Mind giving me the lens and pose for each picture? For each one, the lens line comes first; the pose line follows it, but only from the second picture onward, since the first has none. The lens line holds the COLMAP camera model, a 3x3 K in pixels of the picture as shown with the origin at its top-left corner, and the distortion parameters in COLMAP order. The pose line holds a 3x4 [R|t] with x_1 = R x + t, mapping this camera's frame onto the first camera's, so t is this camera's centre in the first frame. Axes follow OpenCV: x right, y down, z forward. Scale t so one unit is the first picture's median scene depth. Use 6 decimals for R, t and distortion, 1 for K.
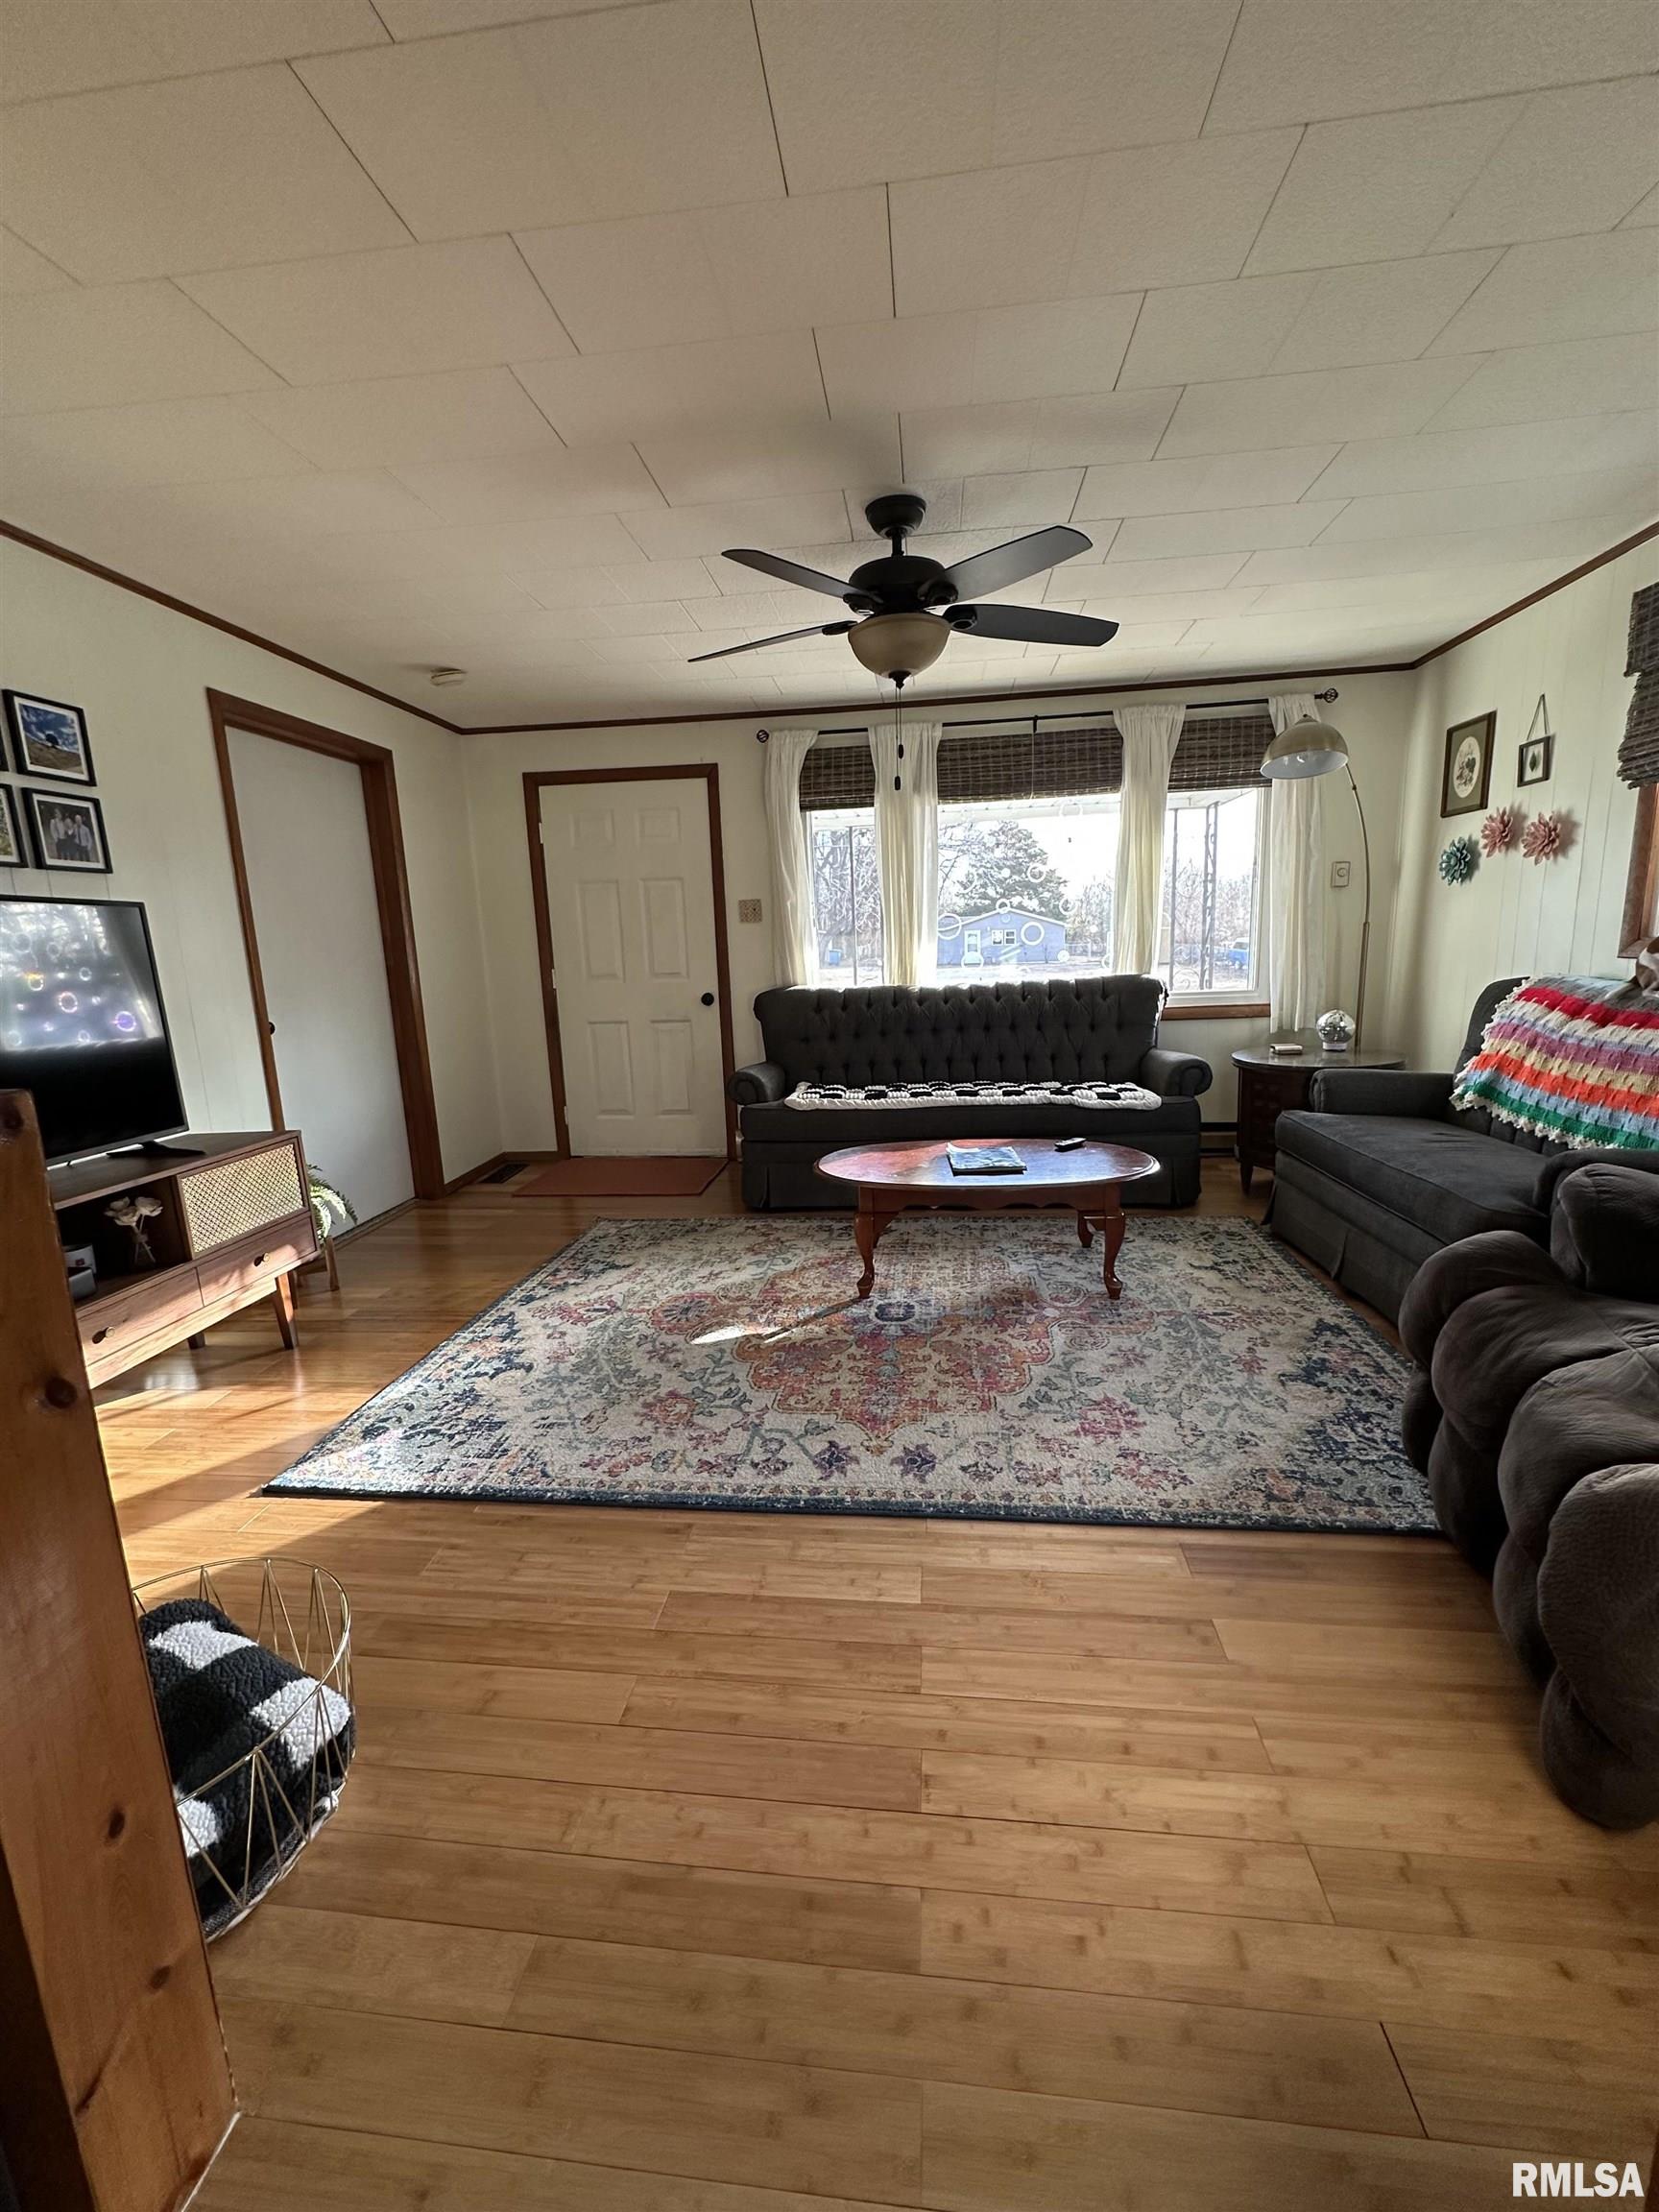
lens RADIAL K [[882.1, 0, 830.1], [0, 882.1, 1105.9], [0, 0, 1]] dist [-0.003891, 0.000613]
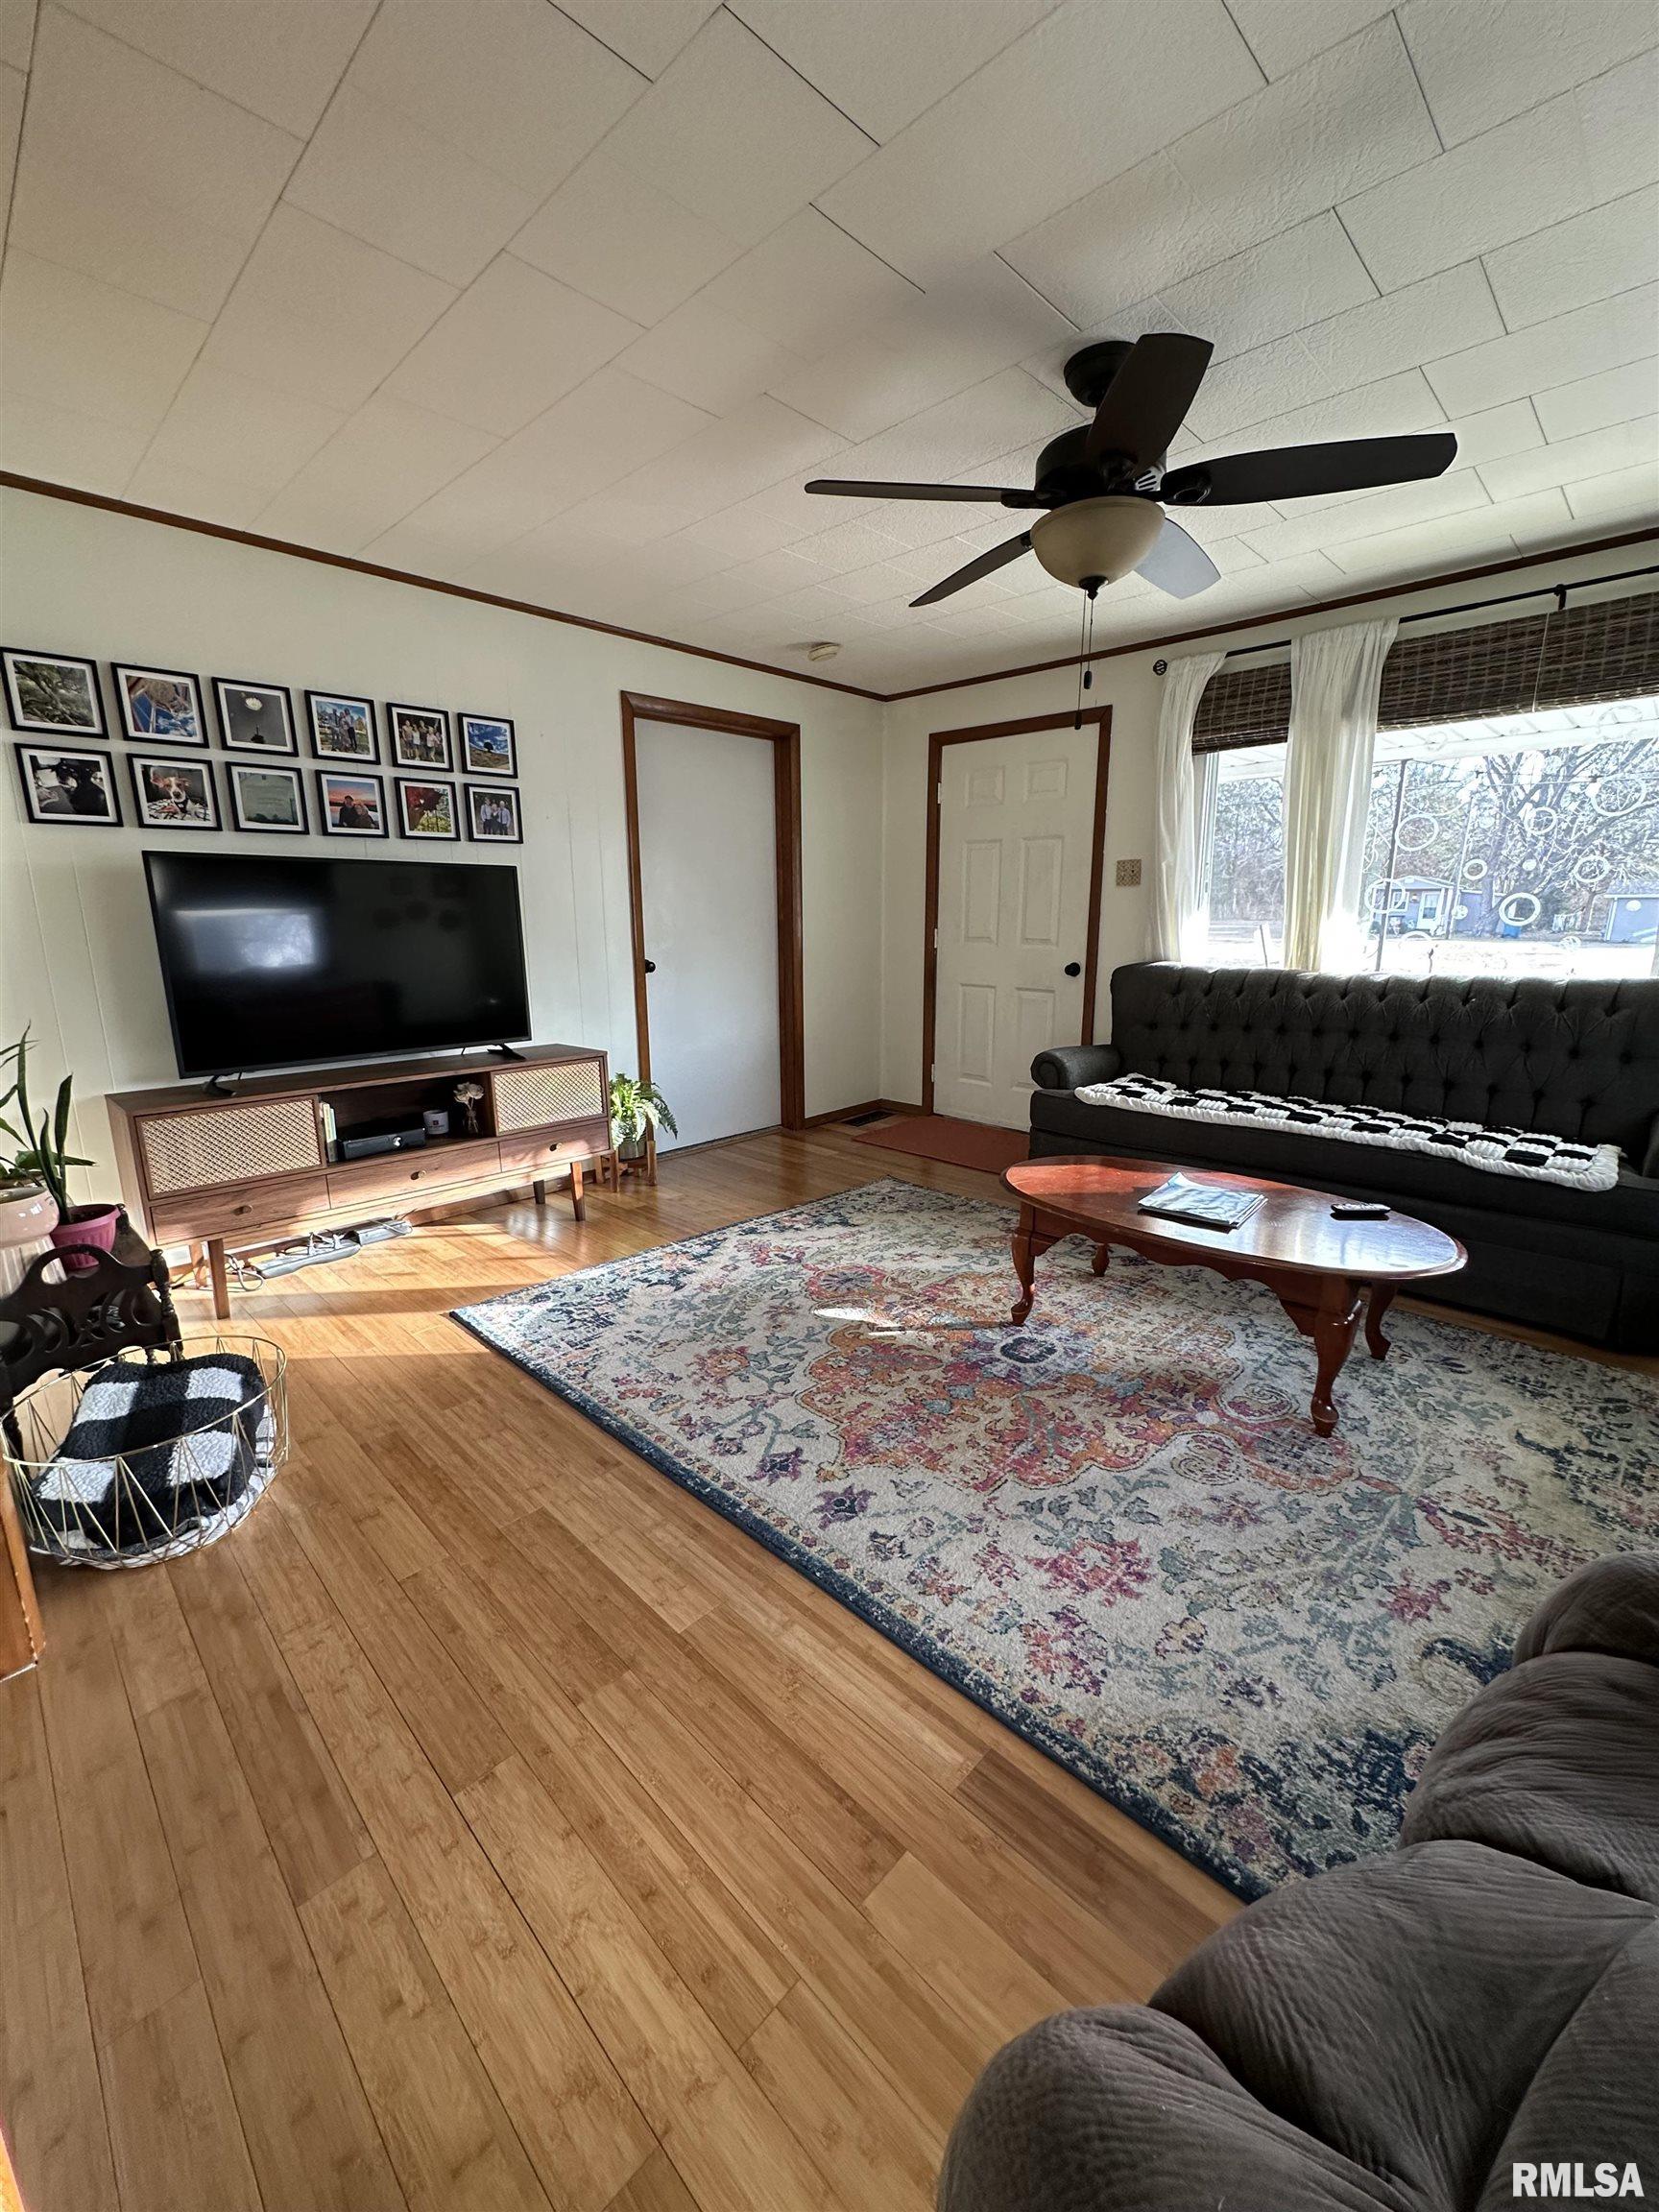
lens RADIAL K [[882.1, 0, 830.5], [0, 882.1, 1107.4], [0, 0, 1]] dist [-0.003891, 0.000613]
pose [[0.787463, 0.166341, -0.593492, 0.386810], [-0.136331, 0.986052, 0.095478, -0.054865], [0.601096, 0.005726, 0.799157, 0.193010]]
